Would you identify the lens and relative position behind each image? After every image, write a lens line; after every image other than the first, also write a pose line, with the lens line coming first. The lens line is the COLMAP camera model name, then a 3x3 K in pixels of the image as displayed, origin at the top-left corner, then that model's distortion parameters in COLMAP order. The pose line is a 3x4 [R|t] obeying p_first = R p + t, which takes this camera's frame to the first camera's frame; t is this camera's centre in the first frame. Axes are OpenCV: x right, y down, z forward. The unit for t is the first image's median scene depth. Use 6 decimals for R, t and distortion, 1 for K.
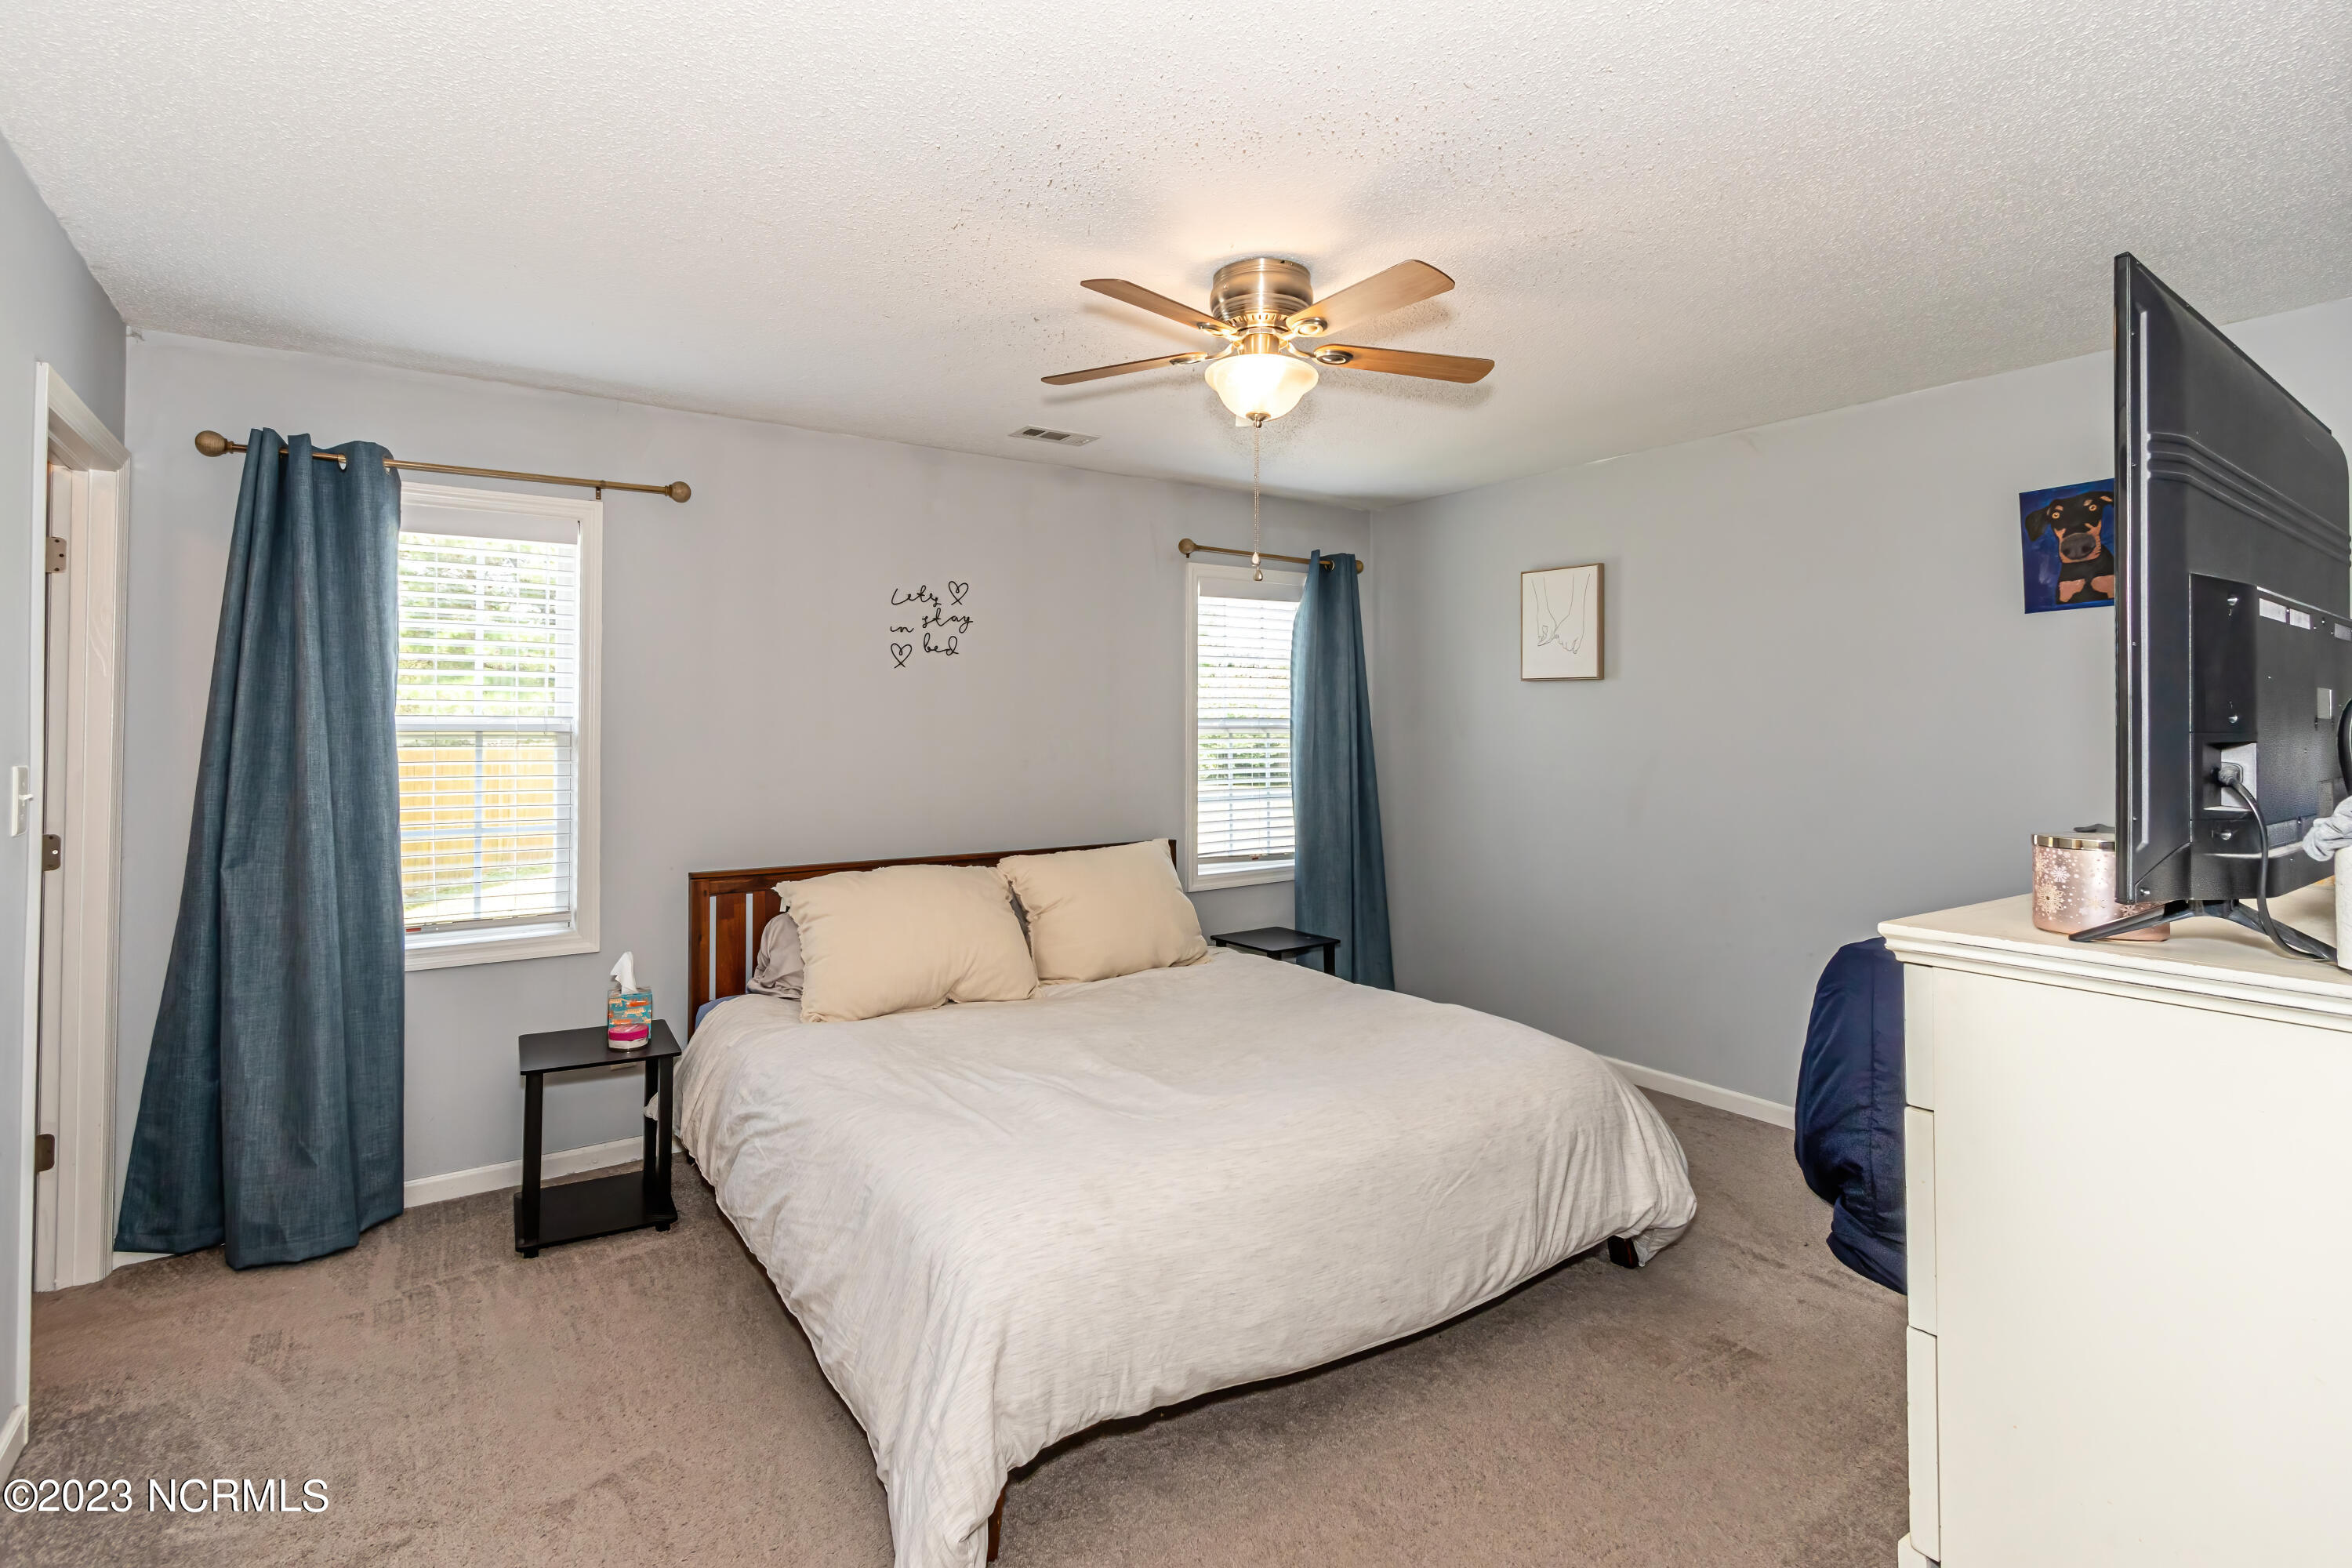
lens RADIAL K [[1121.3, 0, 1168.6], [0, 1121.3, 702.3], [0, 0, 1]] dist [0.001416, 0.000030]
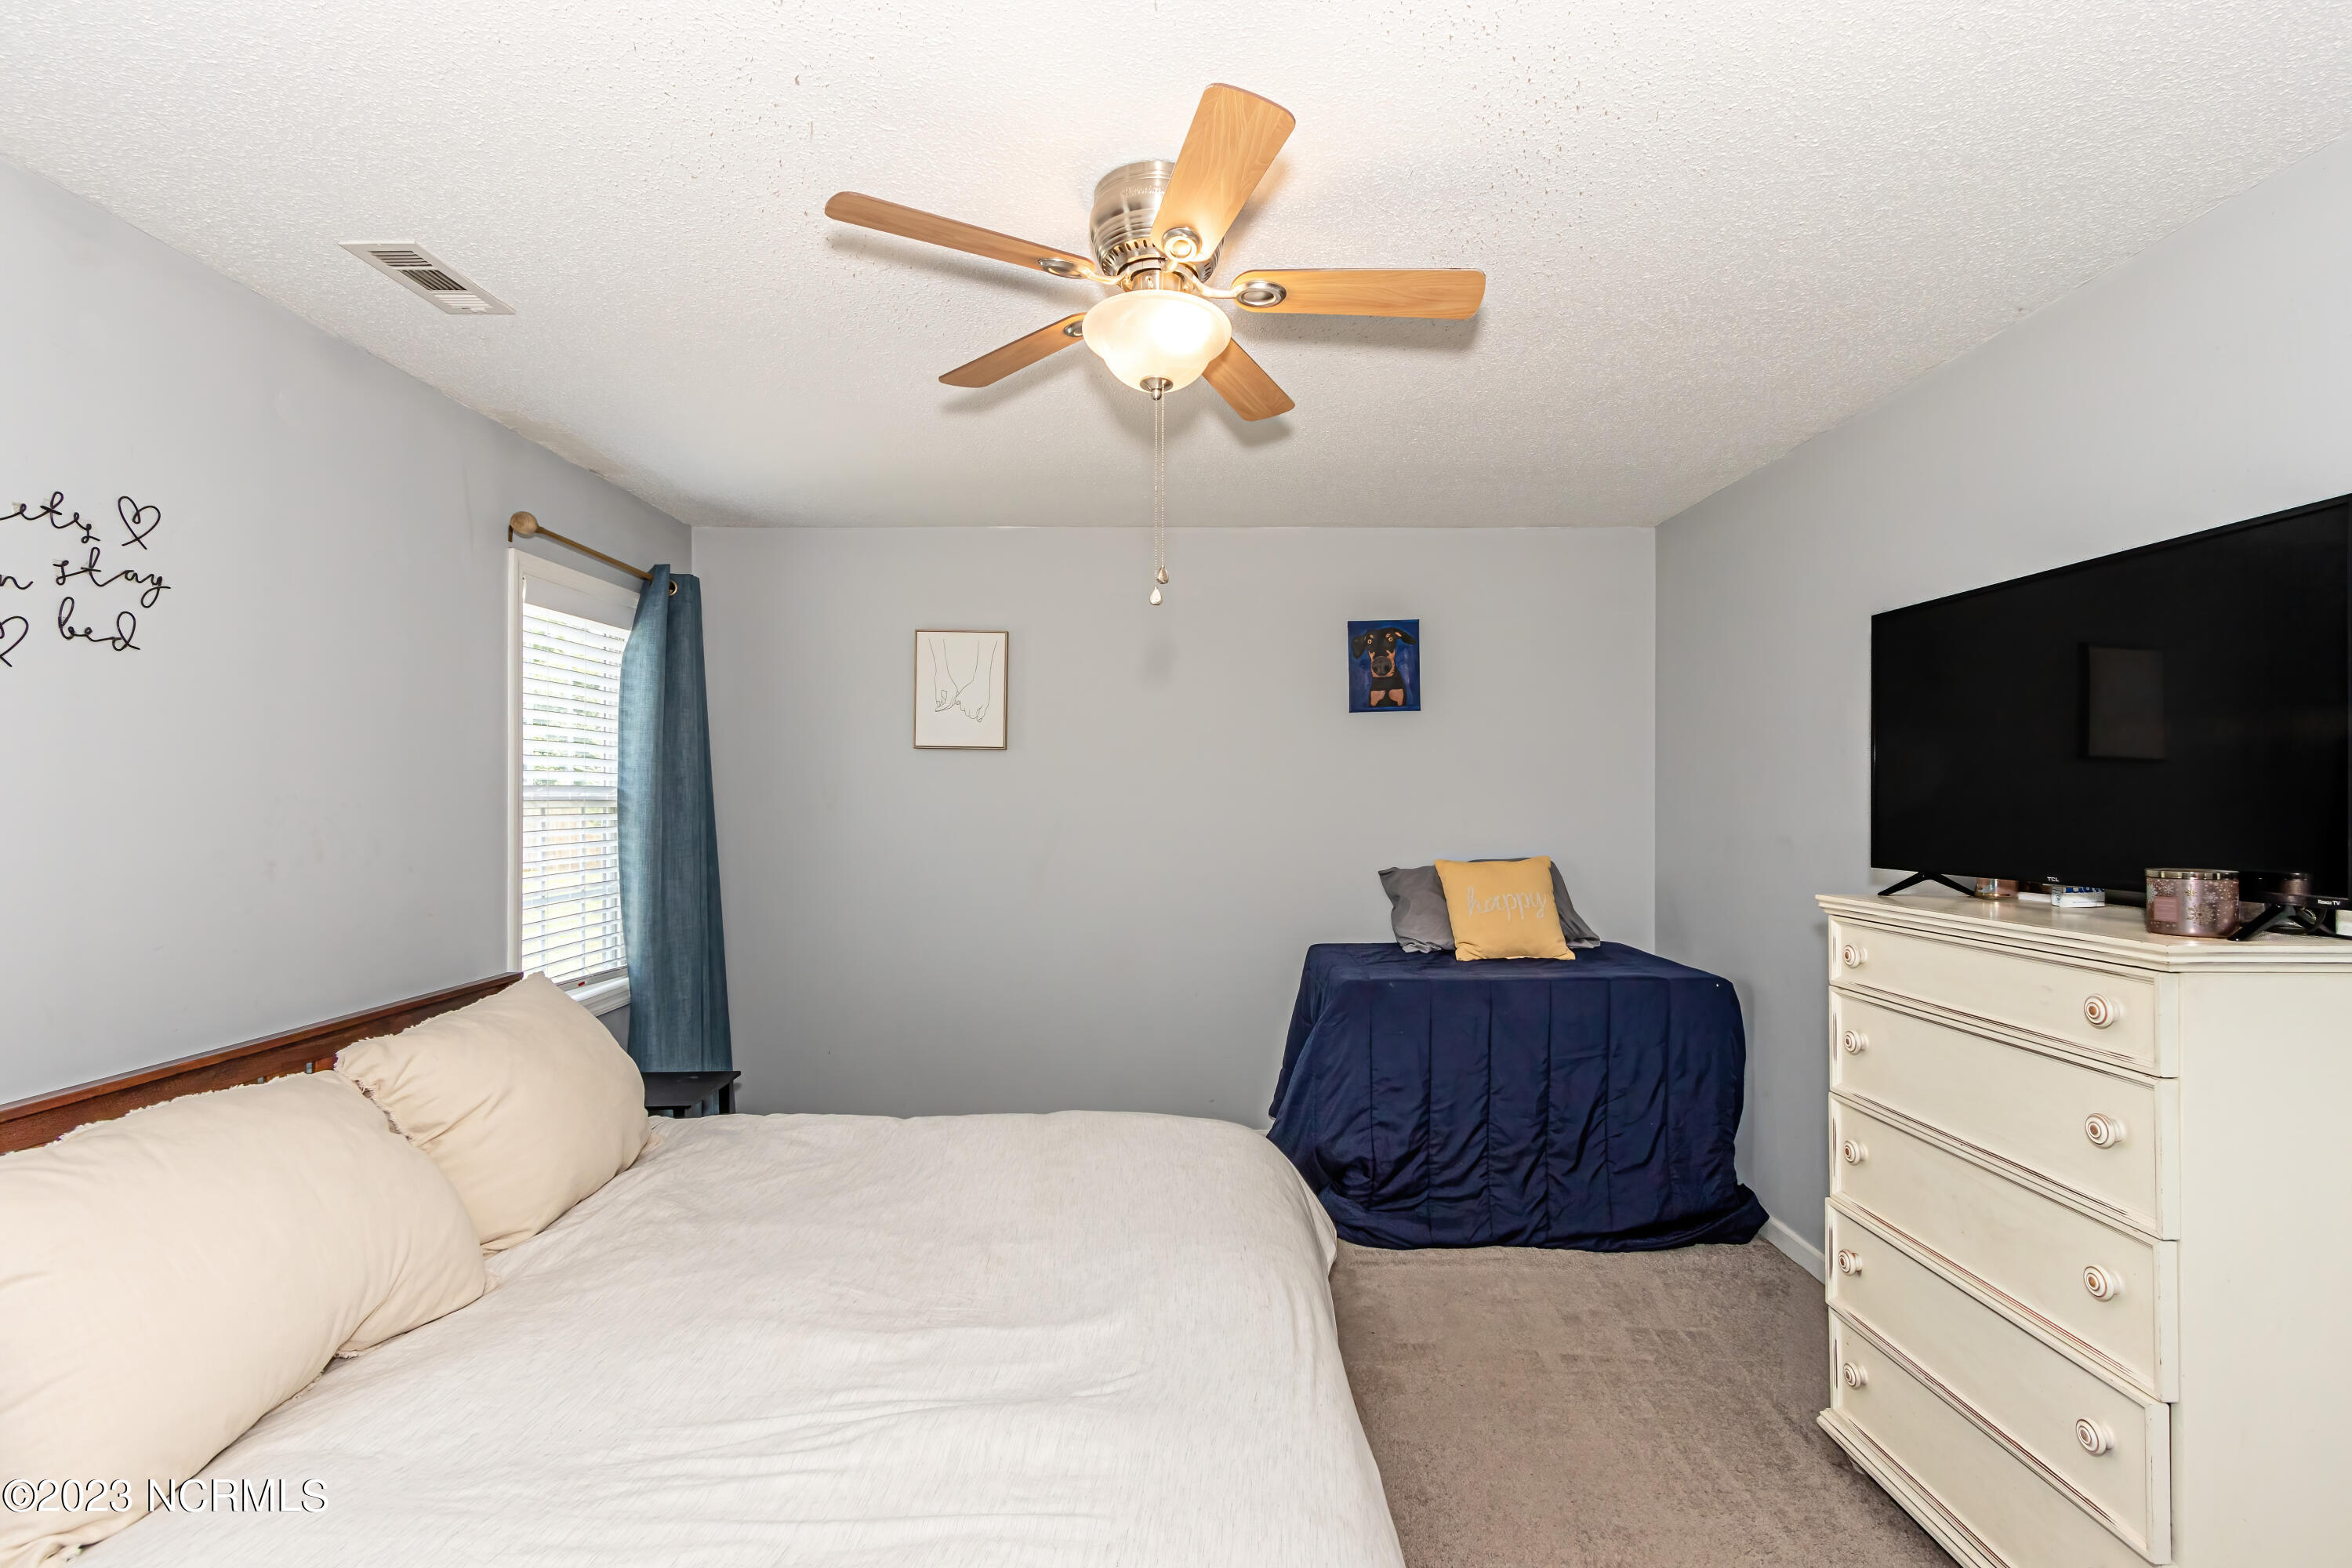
lens RADIAL K [[1060.7, 0, 1224.6], [0, 1060.7, 780.1], [0, 0, 1]] dist [0.009826, 0.000109]
pose [[0.562850, 0.012243, 0.826469, -0.306863], [-0.016659, 0.999855, -0.003466, 0.006848], [-0.826391, -0.011817, 0.562972, 0.354386]]
